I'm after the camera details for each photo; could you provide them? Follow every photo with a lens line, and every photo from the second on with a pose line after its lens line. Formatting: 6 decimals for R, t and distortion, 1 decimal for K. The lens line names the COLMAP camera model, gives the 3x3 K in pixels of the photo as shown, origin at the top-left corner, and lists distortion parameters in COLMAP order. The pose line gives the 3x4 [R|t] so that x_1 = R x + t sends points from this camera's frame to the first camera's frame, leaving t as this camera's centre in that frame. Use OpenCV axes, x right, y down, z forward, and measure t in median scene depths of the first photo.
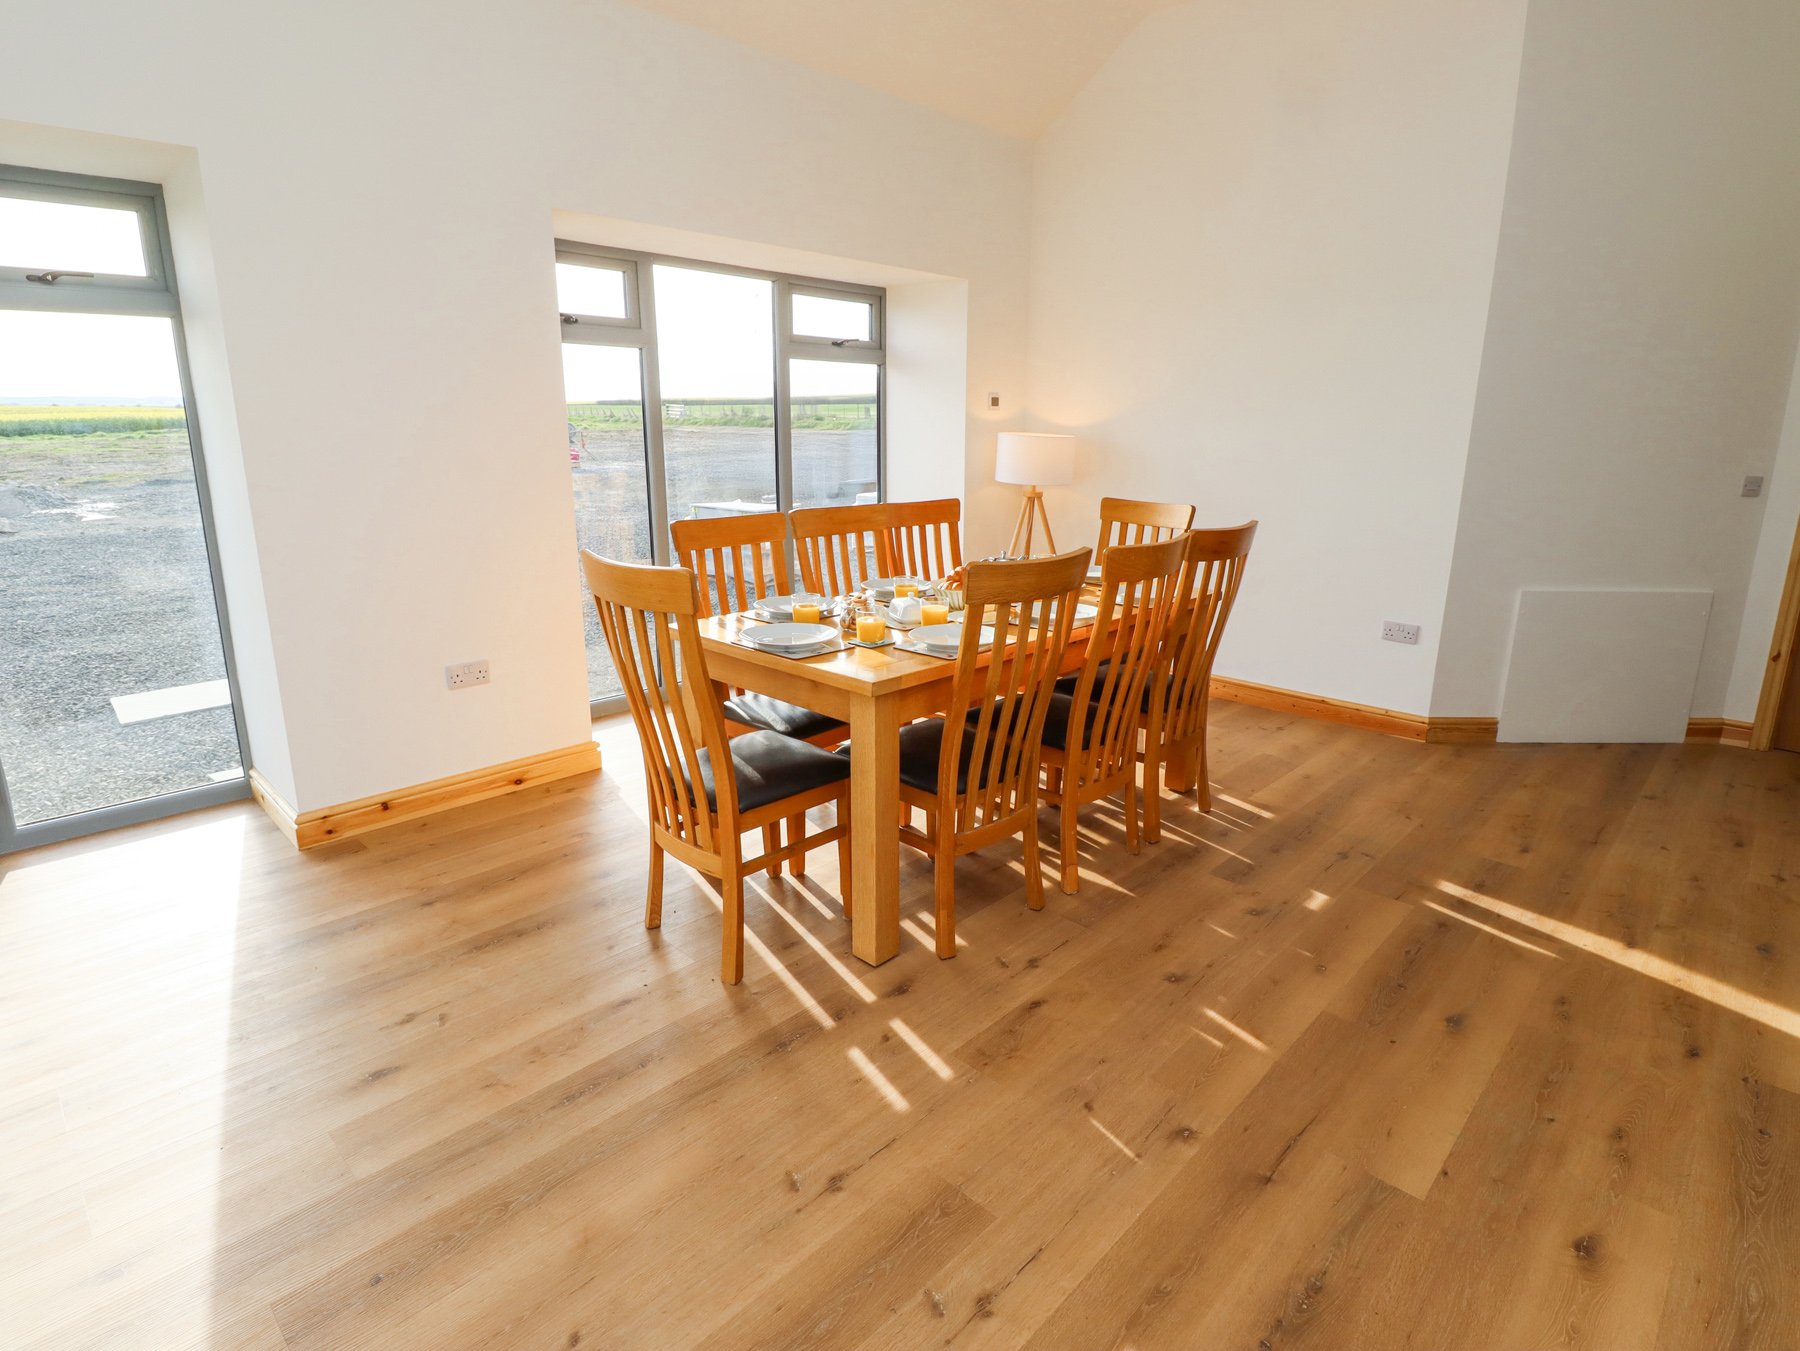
lens RADIAL K [[938.5, 0, 913.2], [0, 938.5, 665.4], [0, 0, 1]] dist [-0.004962, -0.008427]
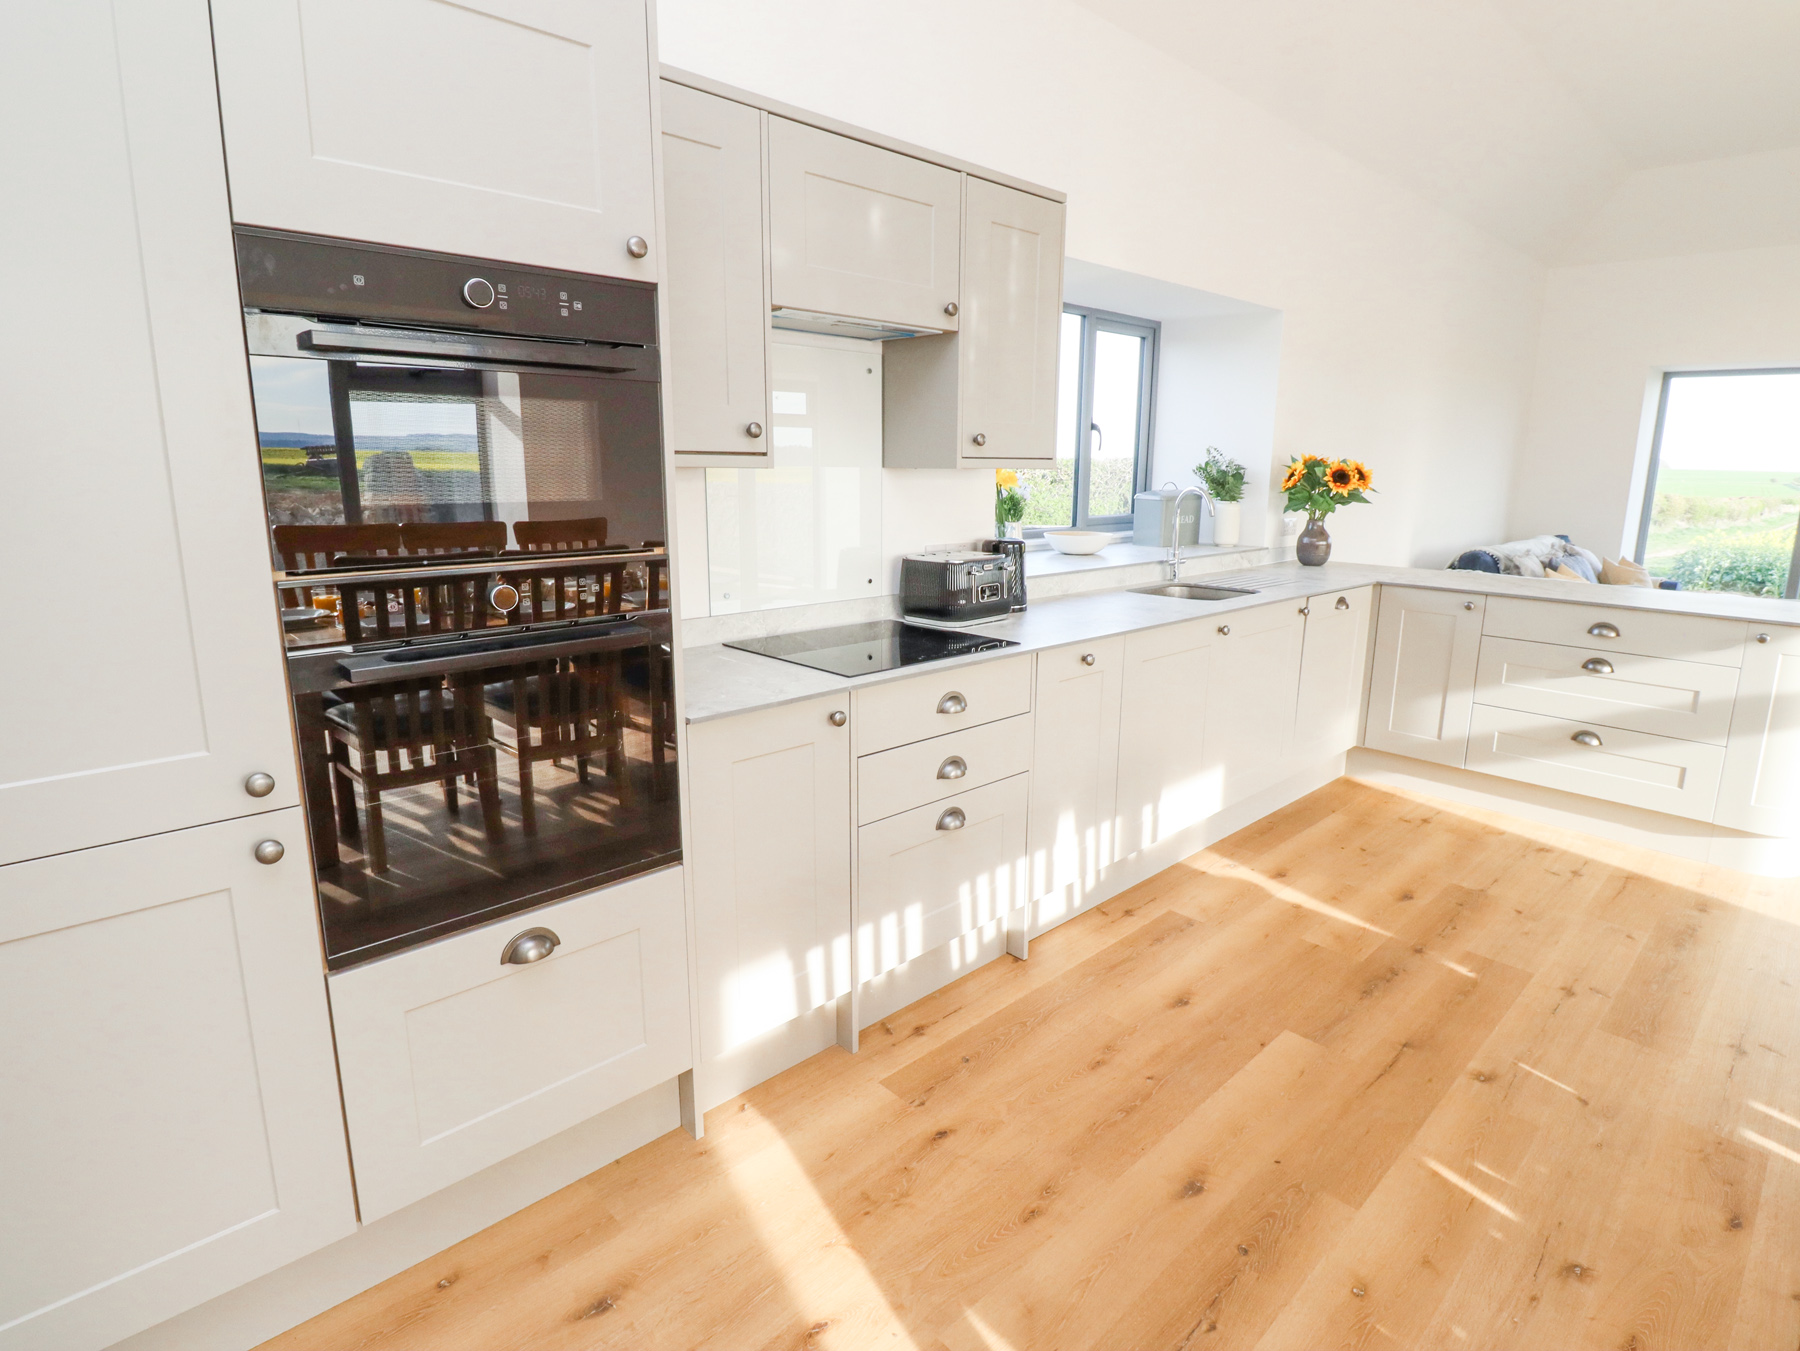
lens RADIAL K [[938.5, 0, 908.2], [0, 938.5, 653.2], [0, 0, 1]] dist [-0.004962, -0.008427]
pose [[-0.998513, -0.028778, 0.046295, 0.899673], [-0.005670, 0.899507, 0.436870, -0.437333], [-0.054215, 0.435958, -0.898332, 1.729752]]
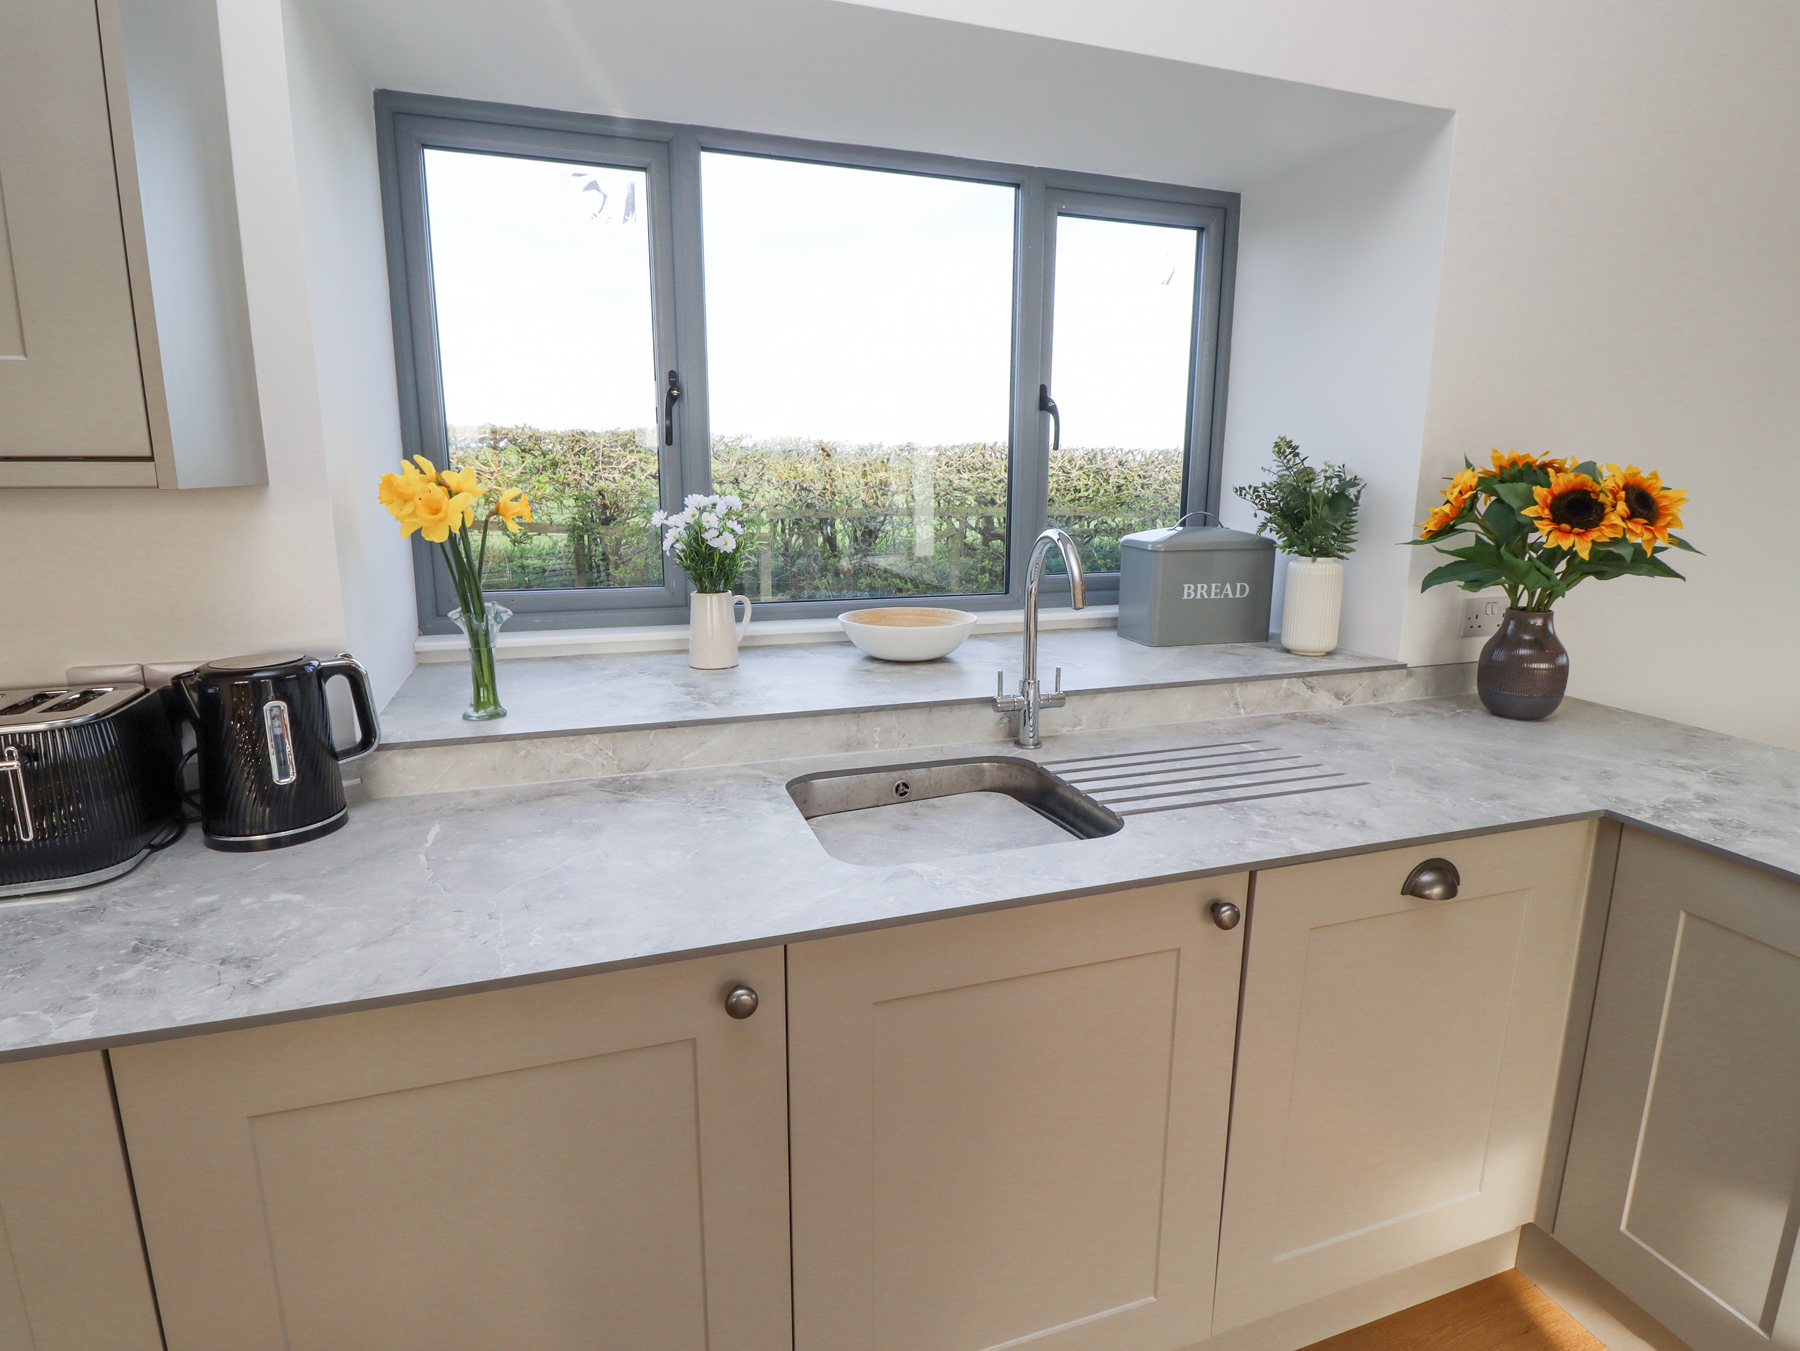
lens RADIAL K [[938.5, 0, 915.3], [0, 938.5, 649.2], [0, 0, 1]] dist [-0.004962, -0.008427]
pose [[-0.891320, -0.101852, 0.441787, 0.167842], [0.095786, 0.910139, 0.403079, -0.147971], [-0.443141, 0.401589, -0.801469, 0.556386]]
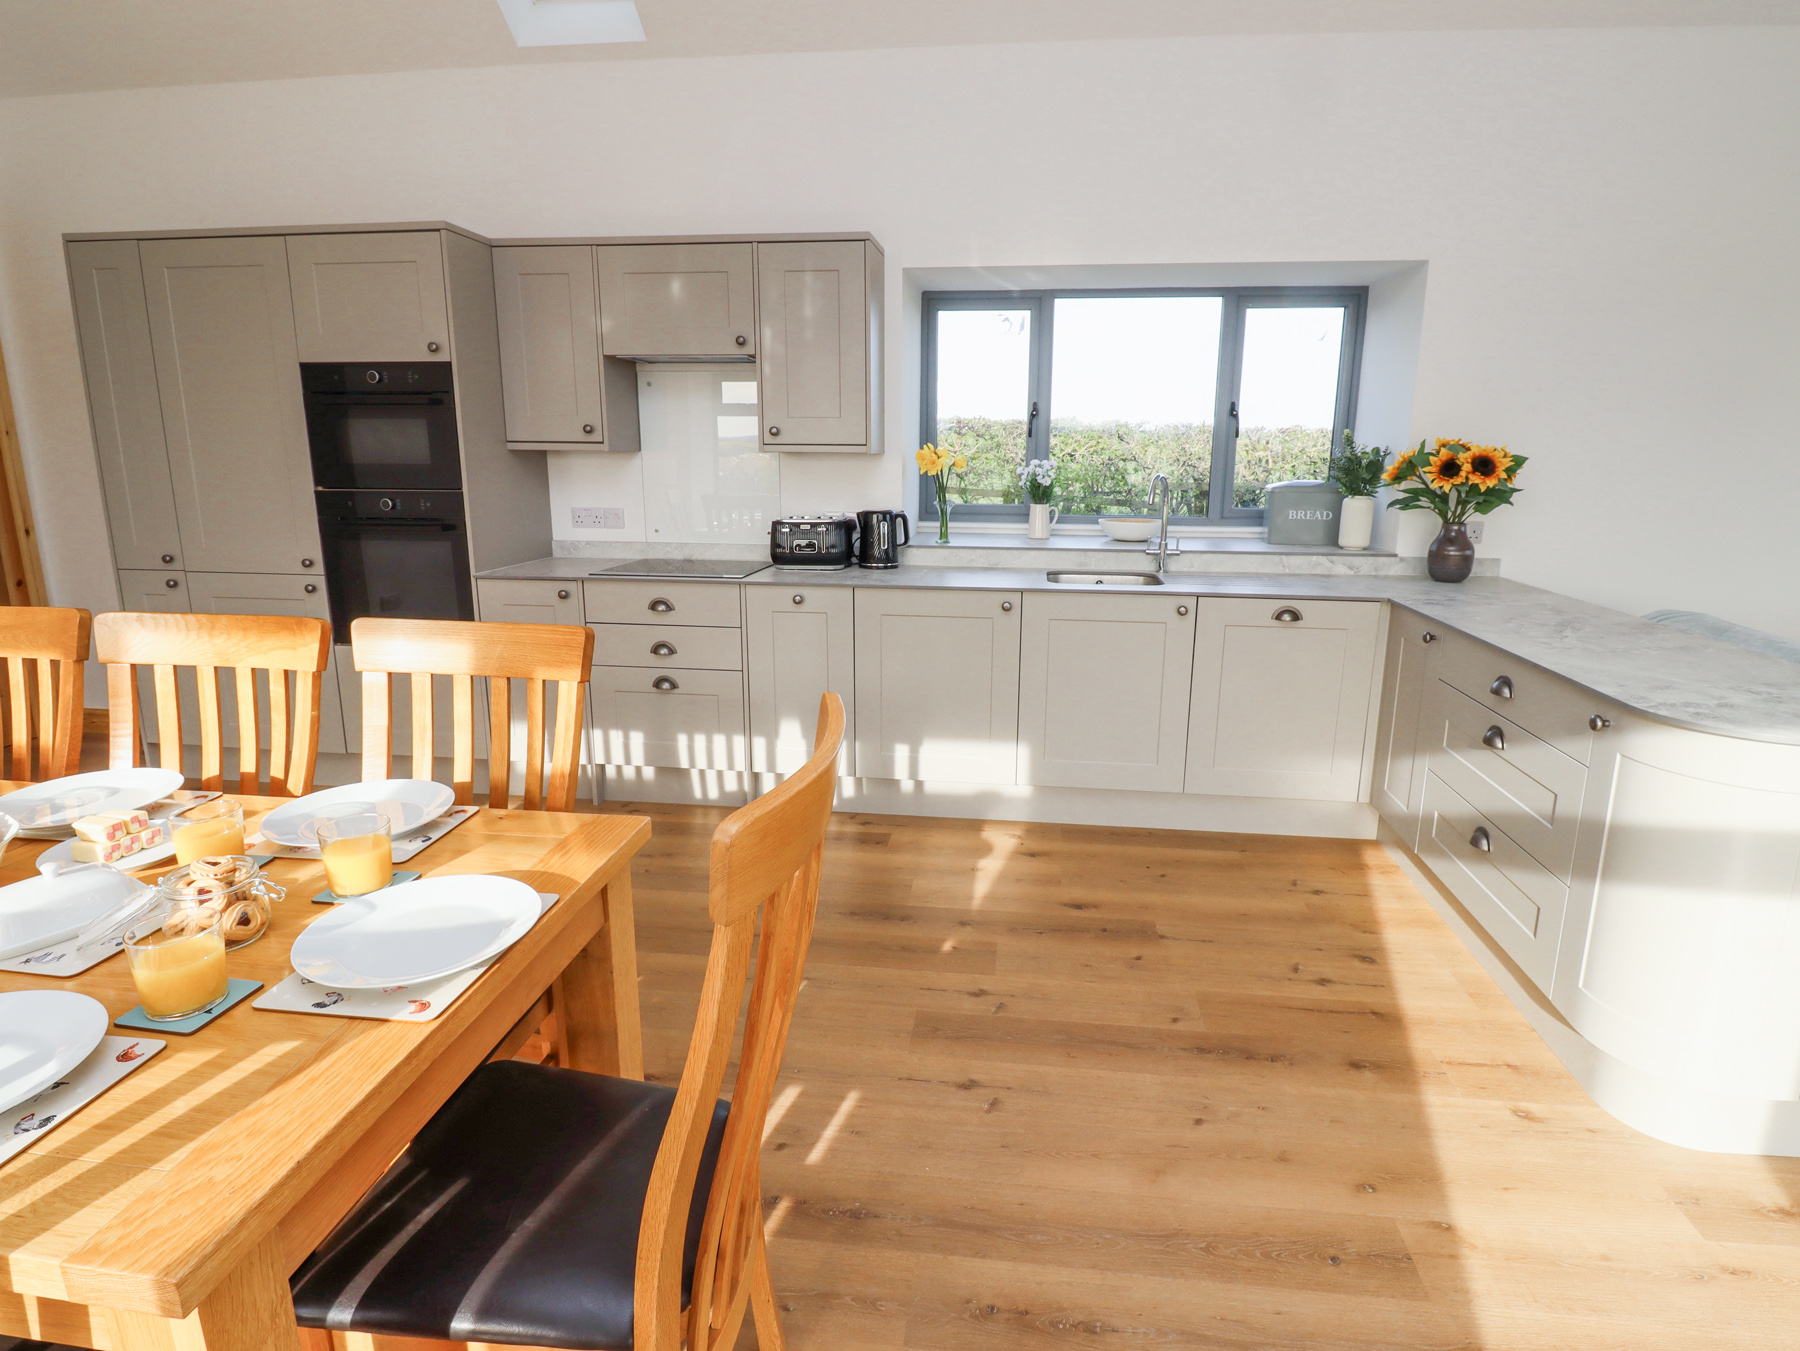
lens RADIAL K [[938.5, 0, 919.9], [0, 938.5, 652.3], [0, 0, 1]] dist [-0.004962, -0.008427]
pose [[-0.601370, -0.184709, 0.777326, -0.761752], [0.184973, 0.914291, 0.360357, -0.342359], [-0.777264, 0.360492, -0.515661, 1.280318]]
